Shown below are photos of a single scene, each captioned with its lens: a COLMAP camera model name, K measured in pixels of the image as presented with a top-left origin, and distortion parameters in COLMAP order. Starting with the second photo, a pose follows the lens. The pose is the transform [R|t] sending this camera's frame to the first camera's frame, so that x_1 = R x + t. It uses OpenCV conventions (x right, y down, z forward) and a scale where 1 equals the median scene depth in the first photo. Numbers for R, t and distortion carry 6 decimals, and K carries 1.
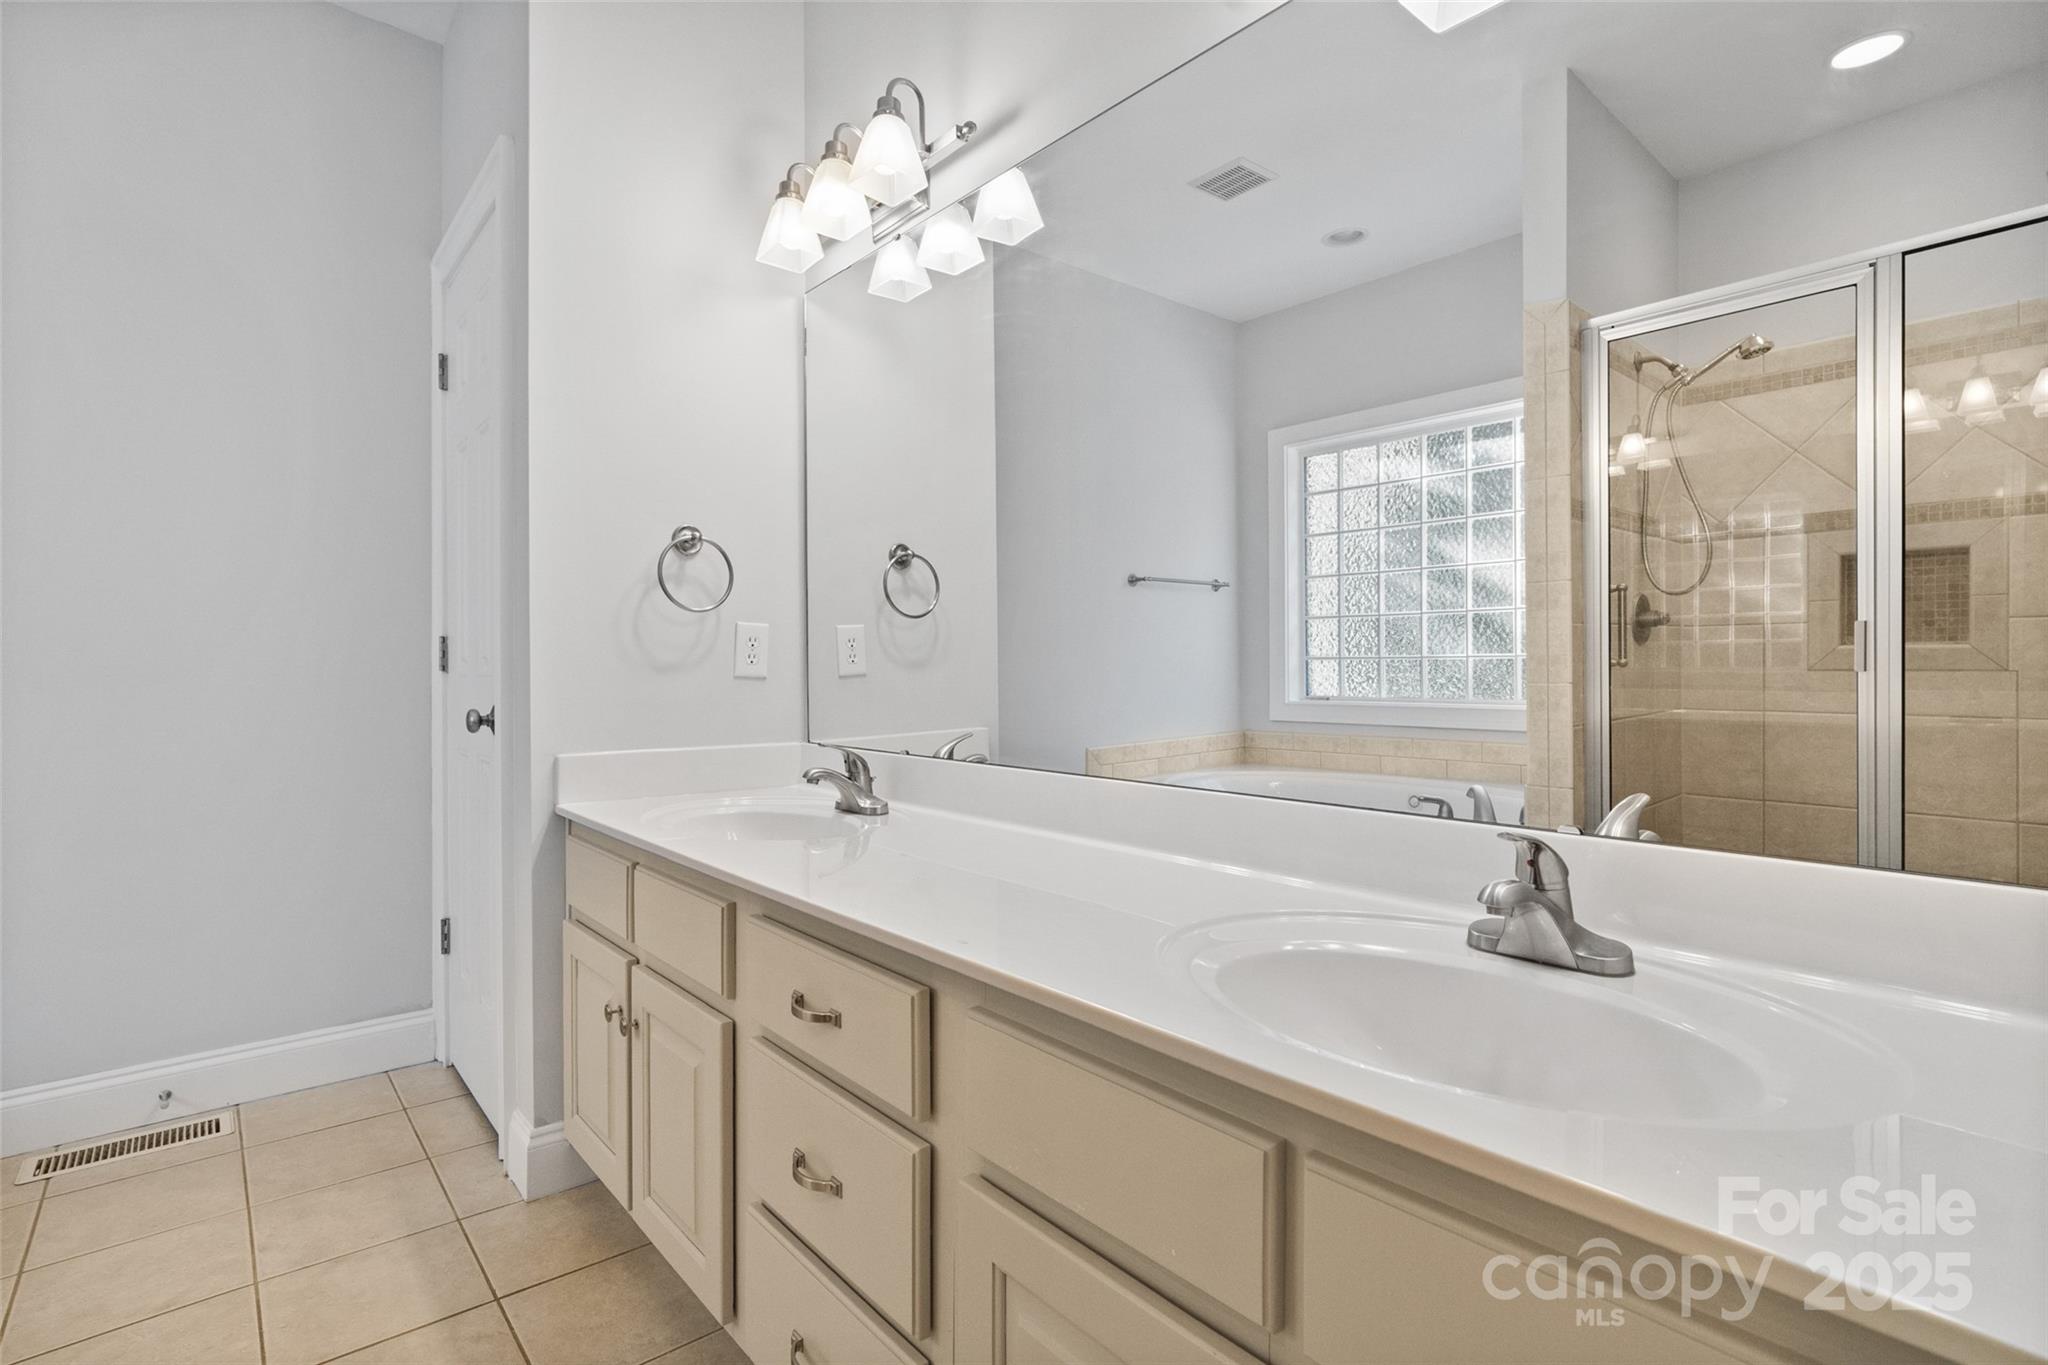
lens RADIAL K [[978.9, 0, 1026.3], [0, 978.9, 674.5], [0, 0, 1]] dist [-0.017370, 0.006856]
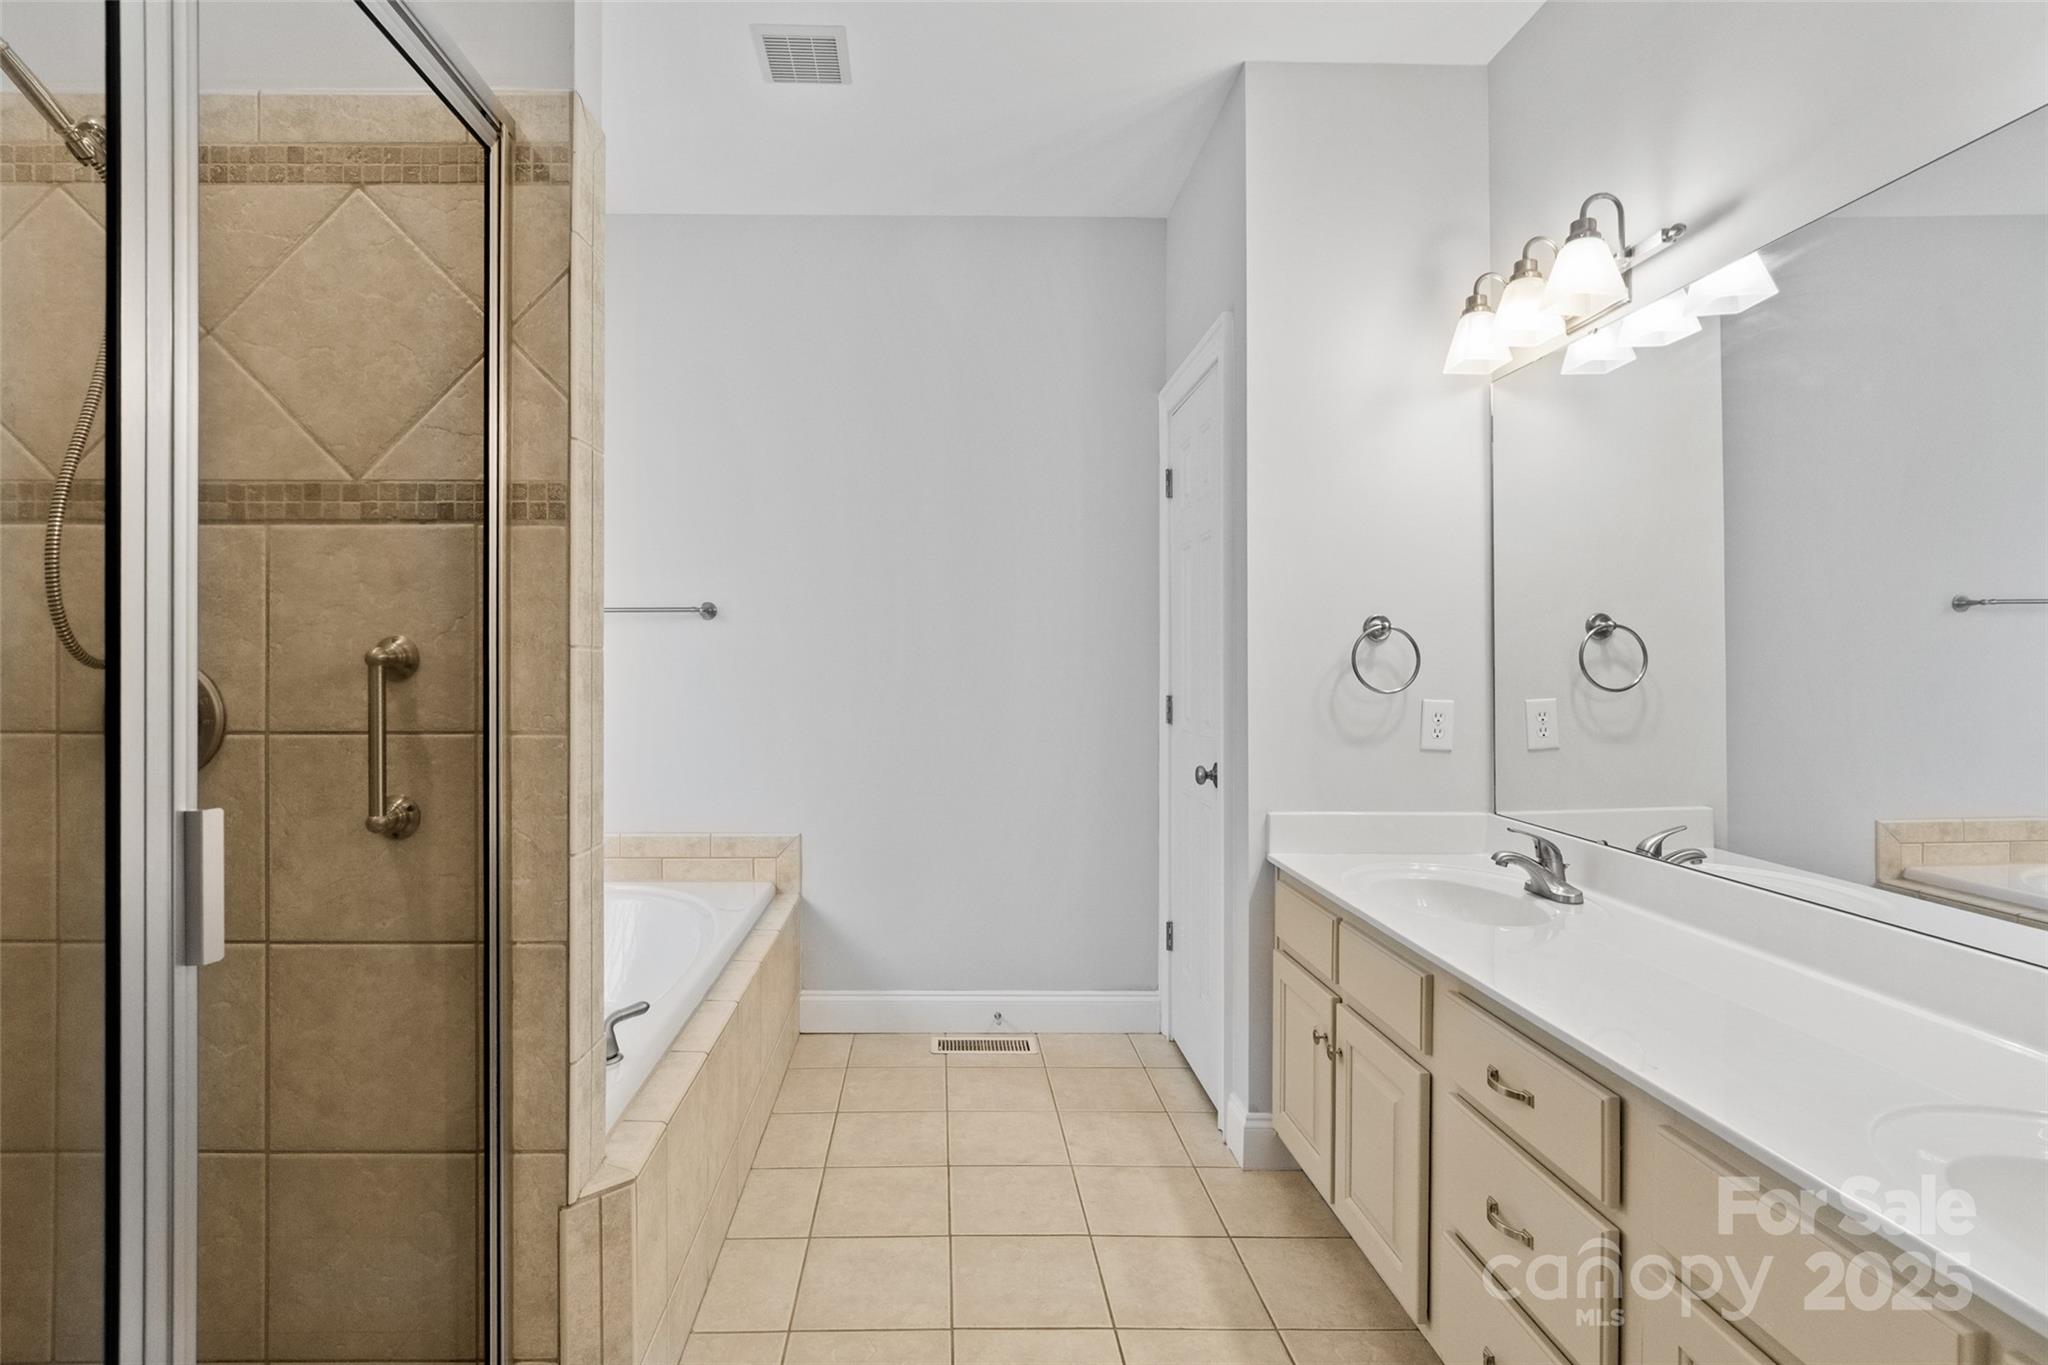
lens RADIAL K [[978.9, 0, 964.1], [0, 978.9, 681.1], [0, 0, 1]] dist [-0.017370, 0.006856]
pose [[0.758523, 0.001469, -0.651645, 0.028218], [-0.004703, 0.999984, -0.003220, -0.077492], [0.651629, 0.005507, 0.758518, -0.181882]]
